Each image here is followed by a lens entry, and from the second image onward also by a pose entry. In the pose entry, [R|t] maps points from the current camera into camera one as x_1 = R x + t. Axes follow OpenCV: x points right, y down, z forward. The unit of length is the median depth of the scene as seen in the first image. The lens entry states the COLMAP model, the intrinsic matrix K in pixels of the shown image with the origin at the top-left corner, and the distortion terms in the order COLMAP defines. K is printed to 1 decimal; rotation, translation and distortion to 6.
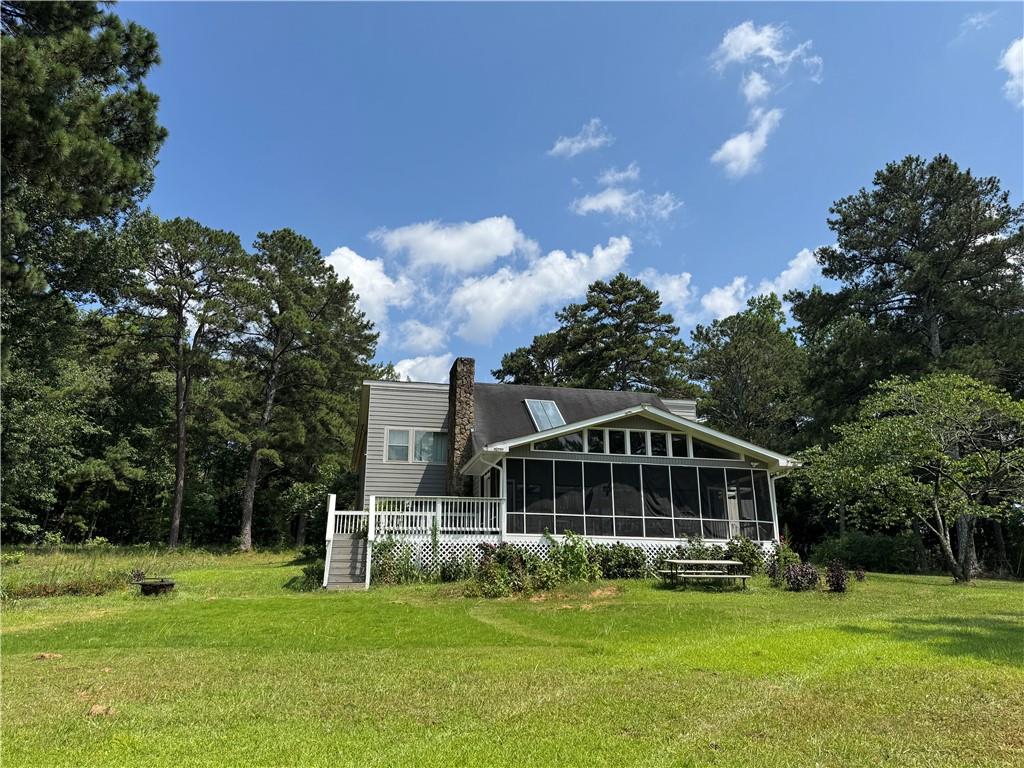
lens RADIAL K [[764.8, 0, 512.0], [0, 764.8, 384.0], [0, 0, 1]] dist [0.068939, -0.261294]
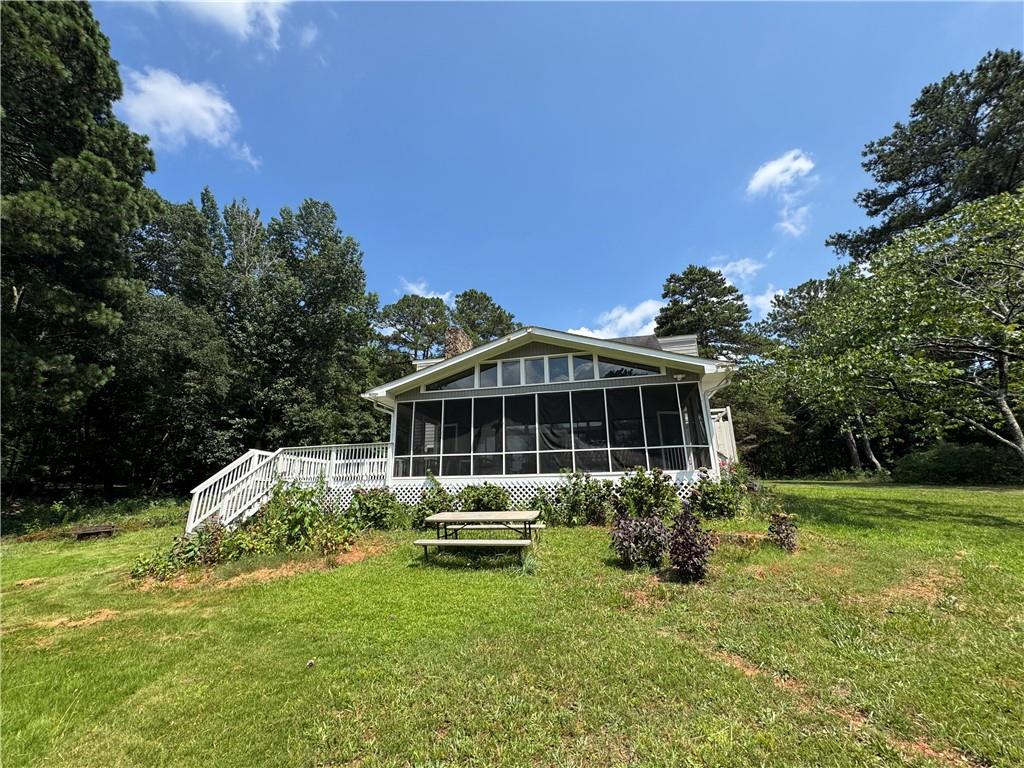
lens RADIAL K [[414.2, 0, 512.0], [0, 414.2, 384.0], [0, 0, 1]] dist [-0.022132, 0.000197]
pose [[0.897410, -0.134567, -0.420175, 0.345315], [0.134312, 0.990474, -0.030350, 0.103495], [0.420256, -0.029198, 0.906936, 0.537840]]
